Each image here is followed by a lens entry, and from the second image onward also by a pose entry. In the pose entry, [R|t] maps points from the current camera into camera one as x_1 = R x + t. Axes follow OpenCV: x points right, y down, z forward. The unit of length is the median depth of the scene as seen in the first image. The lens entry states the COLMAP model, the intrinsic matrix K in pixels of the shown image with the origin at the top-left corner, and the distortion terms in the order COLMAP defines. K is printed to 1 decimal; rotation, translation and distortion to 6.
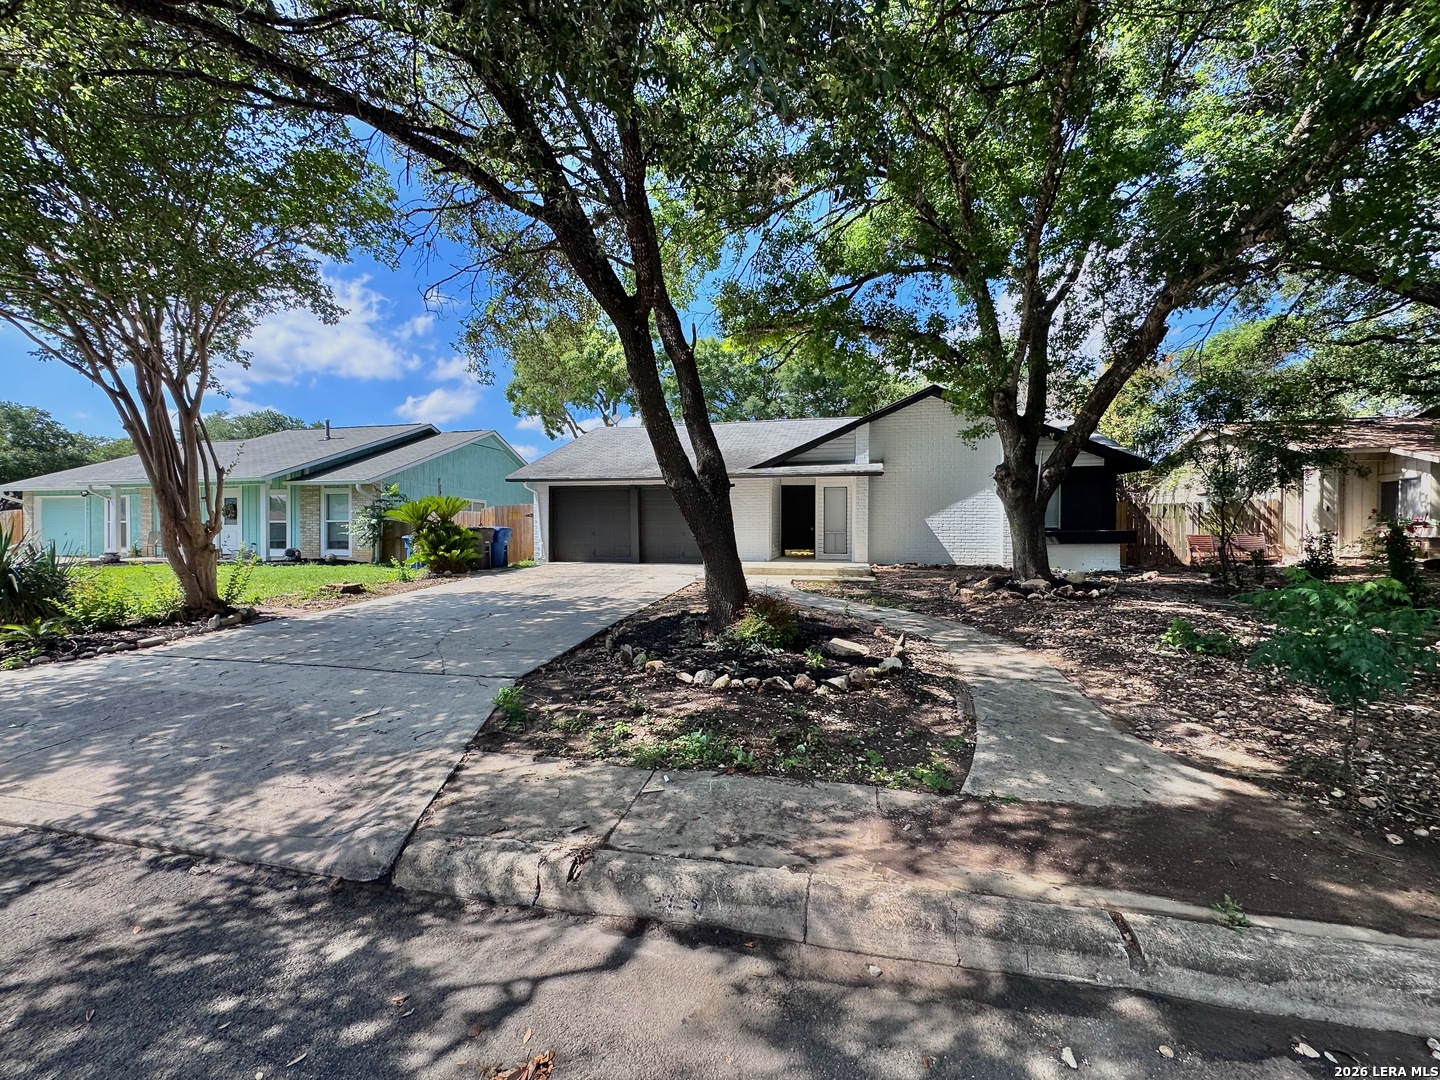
lens RADIAL K [[576.1, 0, 721.1], [0, 576.1, 542.2], [0, 0, 1]] dist [-0.003500, -0.000246]
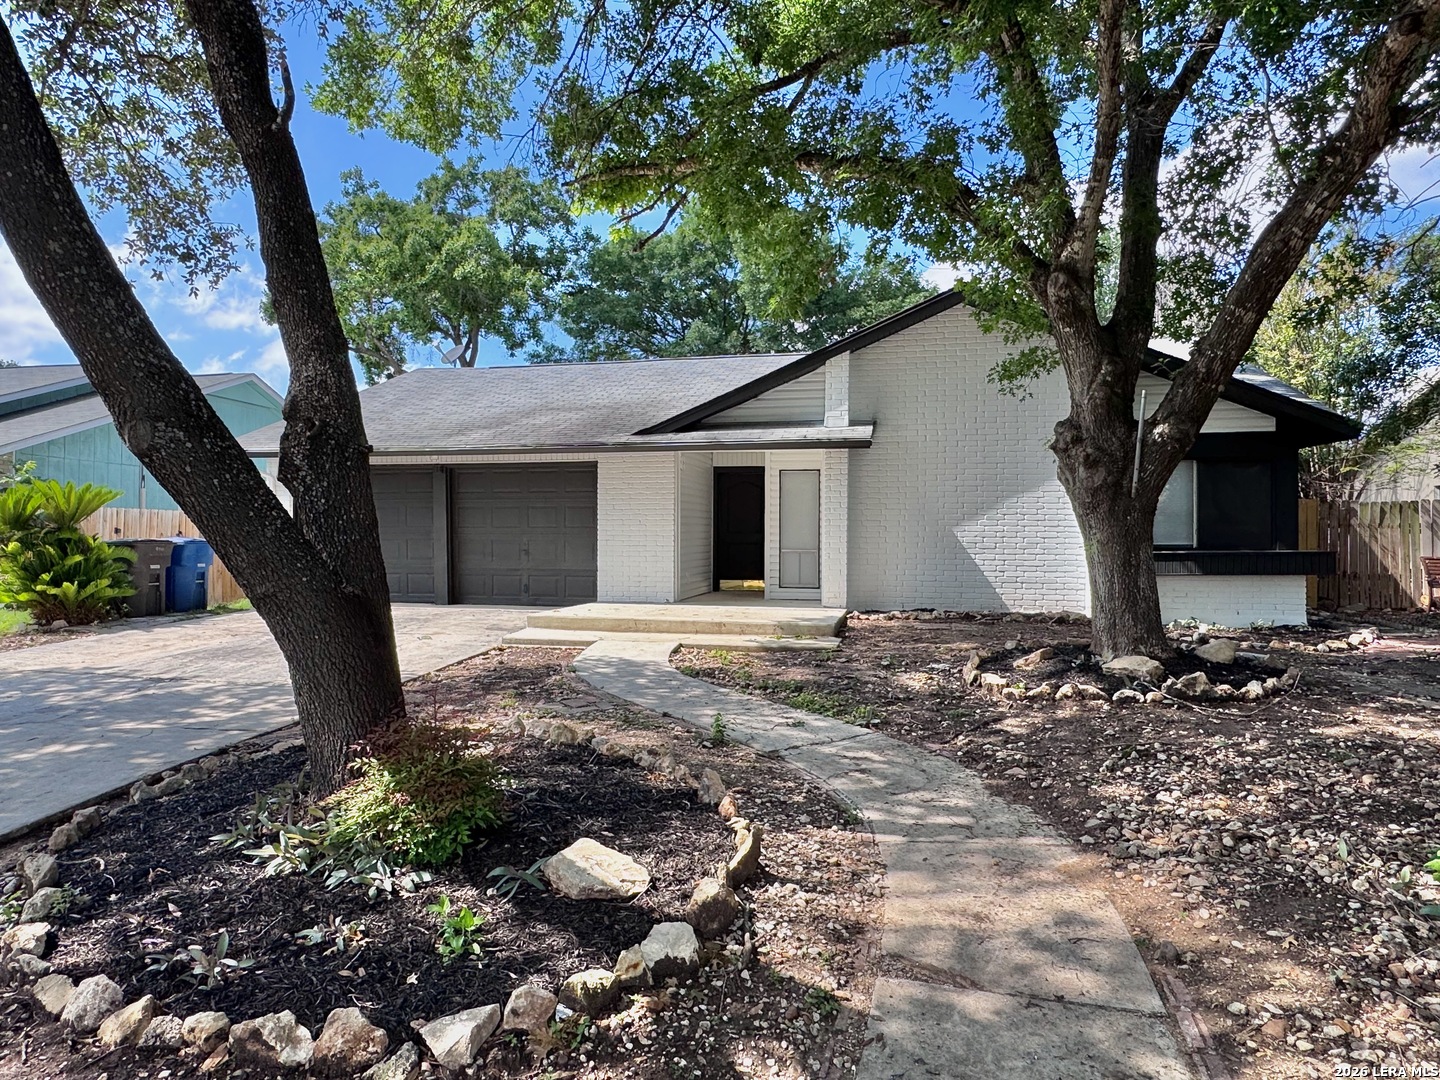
lens RADIAL K [[862.0, 0, 718.7], [0, 862.0, 538.7], [0, 0, 1]] dist [-0.006891, 0.002945]
pose [[0.999963, 0.004221, 0.007489, 0.152727], [-0.004053, 0.999741, -0.022395, -0.012632], [-0.007582, 0.022364, 0.999721, 0.220558]]
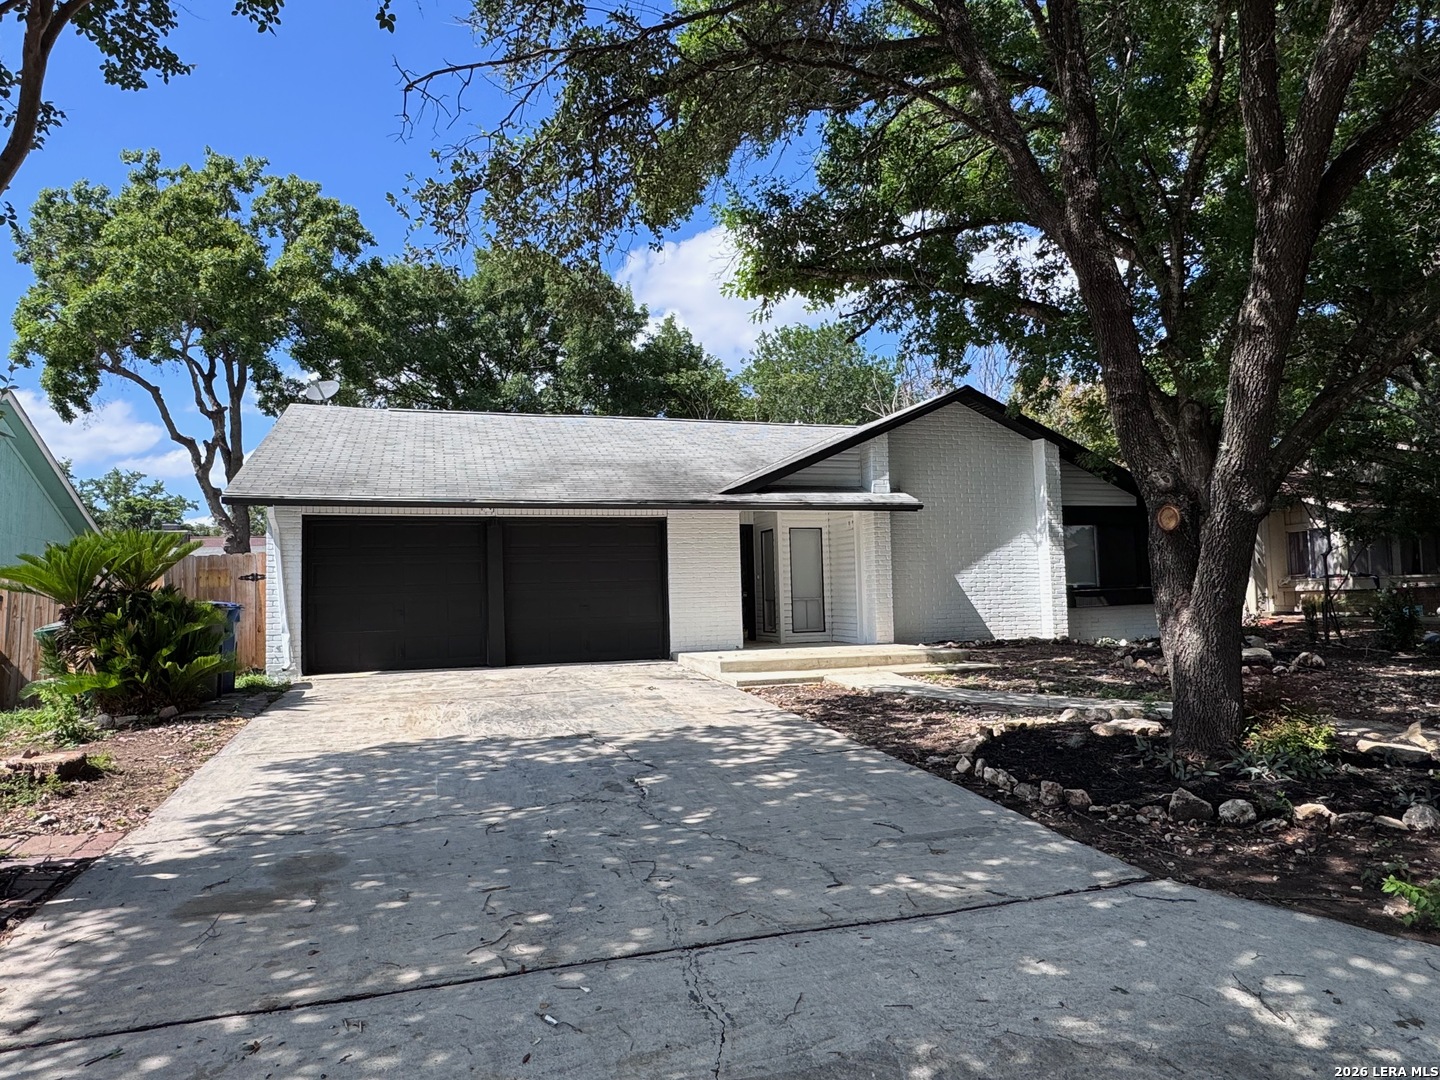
lens RADIAL K [[920.5, 0, 716.5], [0, 920.5, 537.8], [0, 0, 1]] dist [0.002343, -0.000560]
pose [[0.860318, 0.012330, 0.509608, -0.543860], [0.035678, 0.995799, -0.084324, -0.002988], [-0.508507, 0.090727, 0.856265, 0.235759]]
